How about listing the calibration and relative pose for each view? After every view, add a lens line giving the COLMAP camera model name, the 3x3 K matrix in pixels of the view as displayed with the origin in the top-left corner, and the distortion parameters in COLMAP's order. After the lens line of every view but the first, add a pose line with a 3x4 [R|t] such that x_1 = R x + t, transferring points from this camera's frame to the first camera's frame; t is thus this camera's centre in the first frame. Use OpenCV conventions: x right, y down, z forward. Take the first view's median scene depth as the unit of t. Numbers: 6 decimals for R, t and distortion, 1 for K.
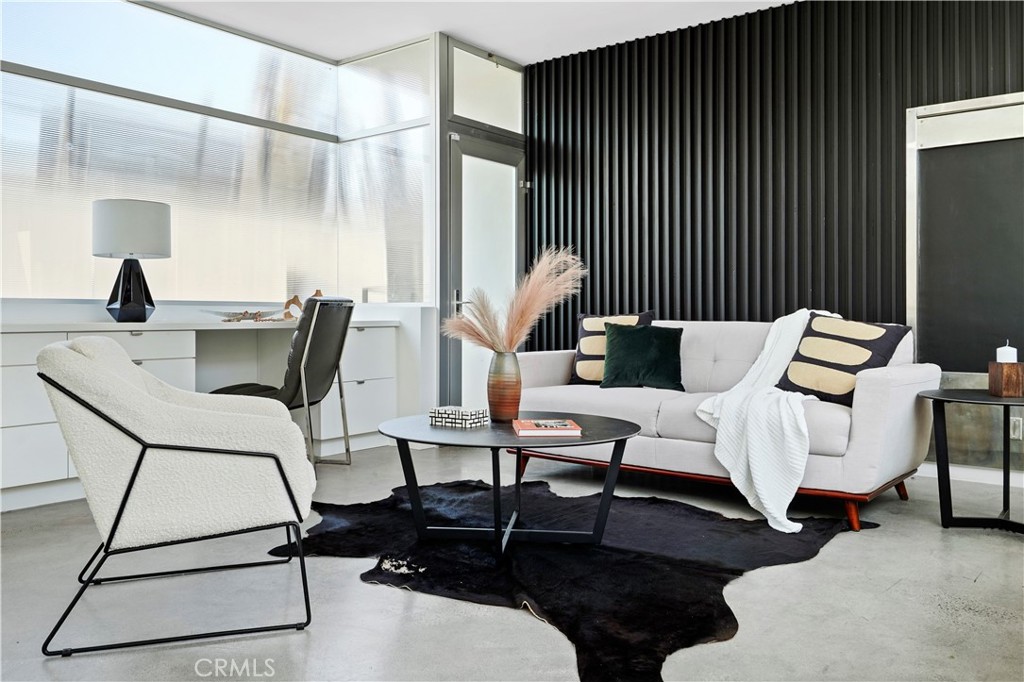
lens RADIAL K [[814.7, 0, 543.8], [0, 814.7, 327.3], [0, 0, 1]] dist [-0.001656, -0.003641]
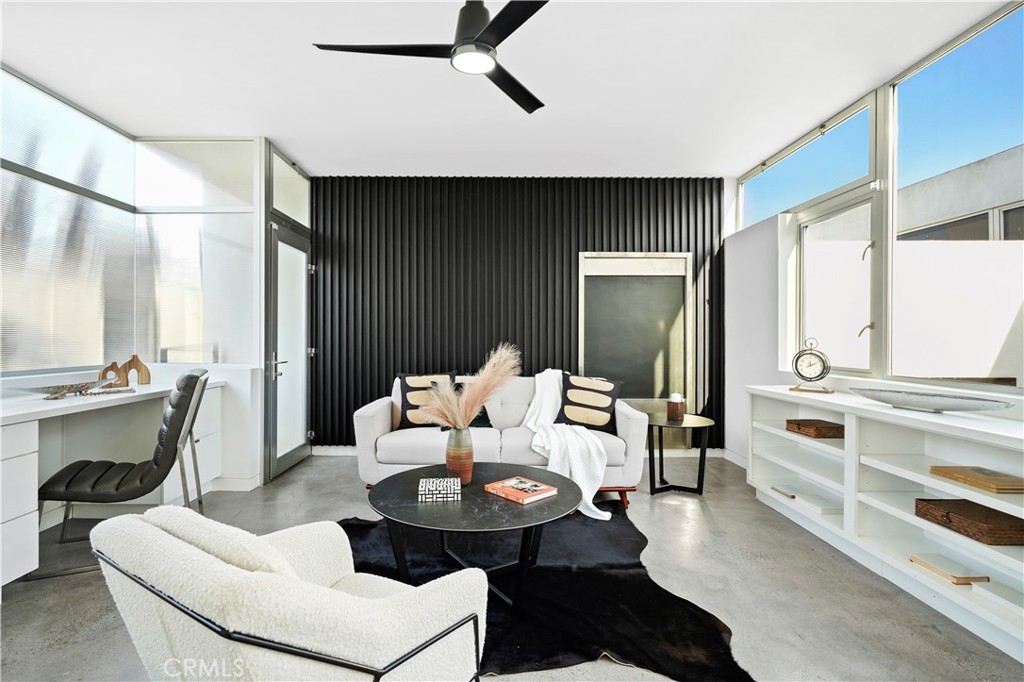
lens RADIAL K [[472.4, 0, 511.1], [0, 472.4, 339.9], [0, 0, 1]] dist [-0.003488, -0.000753]
pose [[0.798293, 0.002525, 0.602264, -0.292600], [0.001980, 0.999975, -0.006817, -0.068709], [-0.602266, 0.006635, 0.798268, 0.263810]]
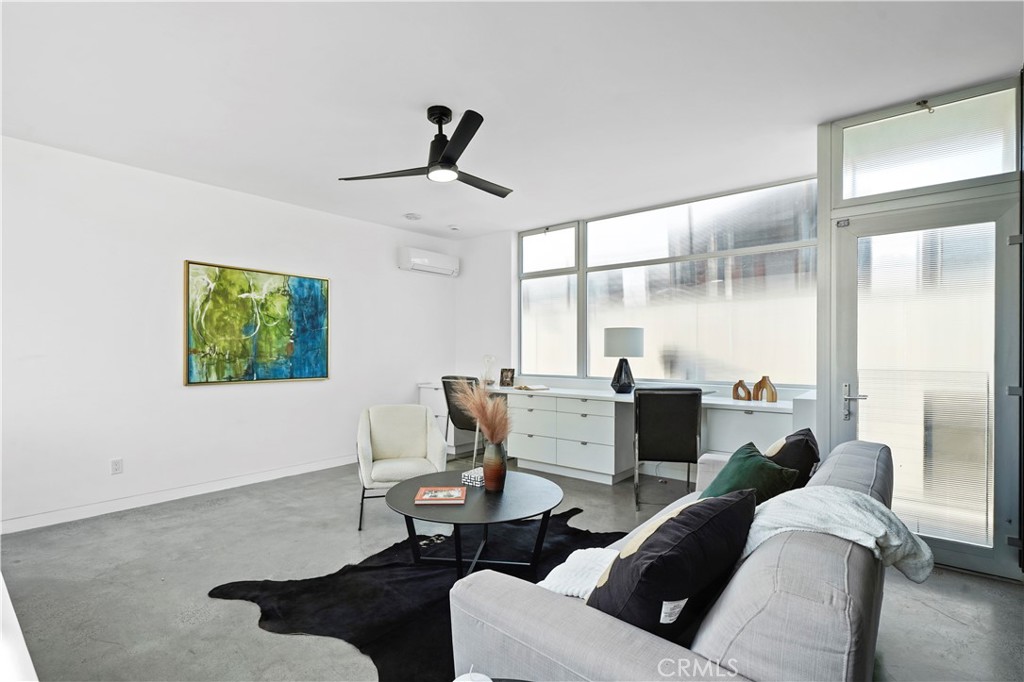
lens RADIAL K [[500.5, 0, 512.0], [0, 500.5, 341.0], [0, 0, 1]] dist [0.001478, 0.000084]
pose [[-0.070540, -0.012899, -0.997426, 0.594287], [-0.012842, 0.999845, -0.012022, -0.098725], [0.997426, 0.011961, -0.070695, 0.763328]]
